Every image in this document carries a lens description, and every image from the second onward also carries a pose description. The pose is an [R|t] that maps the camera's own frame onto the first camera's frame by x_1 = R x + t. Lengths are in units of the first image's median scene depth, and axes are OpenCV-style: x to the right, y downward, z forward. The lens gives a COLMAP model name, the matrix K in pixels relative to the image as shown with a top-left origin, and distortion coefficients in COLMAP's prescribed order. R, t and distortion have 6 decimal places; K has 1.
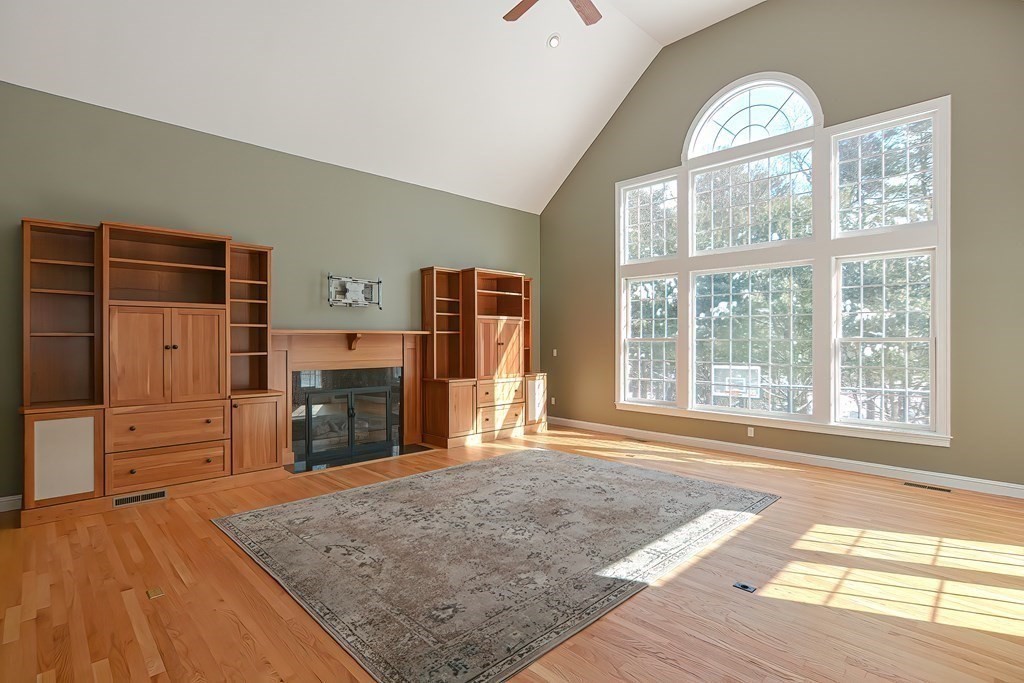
lens RADIAL K [[507.6, 0, 512.0], [0, 507.6, 341.5], [0, 0, 1]] dist [-0.002744, -0.000307]
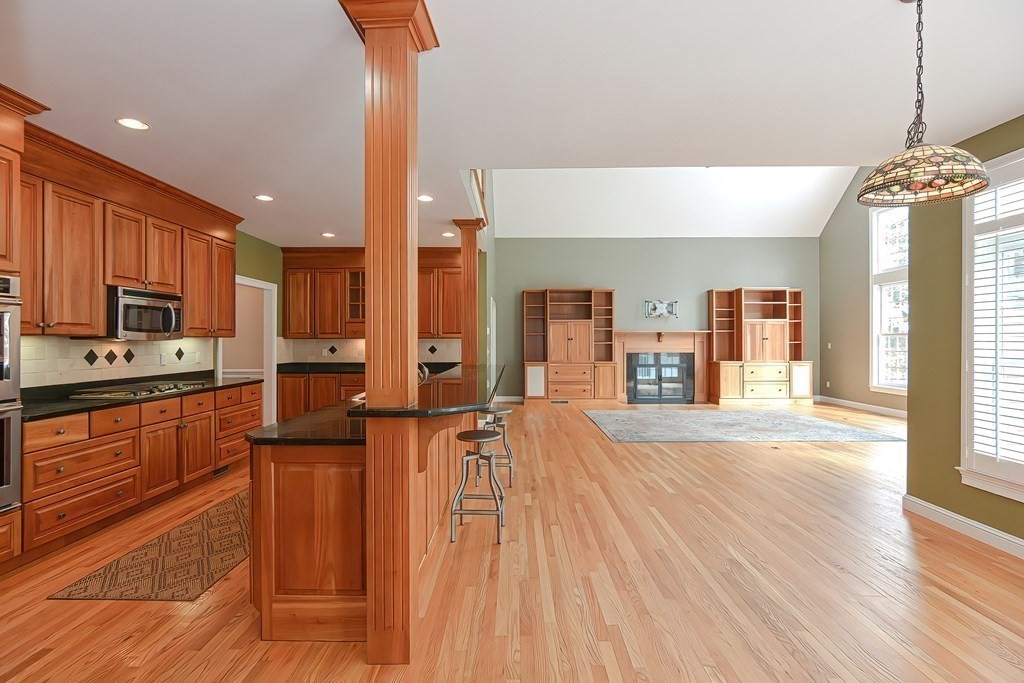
lens RADIAL K [[498.9, 0, 512.0], [0, 498.9, 341.5], [0, 0, 1]] dist [-0.000995, 0.000760]
pose [[0.715474, -0.002869, -0.698633, 0.481483], [-0.001198, 0.999985, -0.005333, 0.023205], [0.698638, 0.004652, 0.715460, -0.539924]]
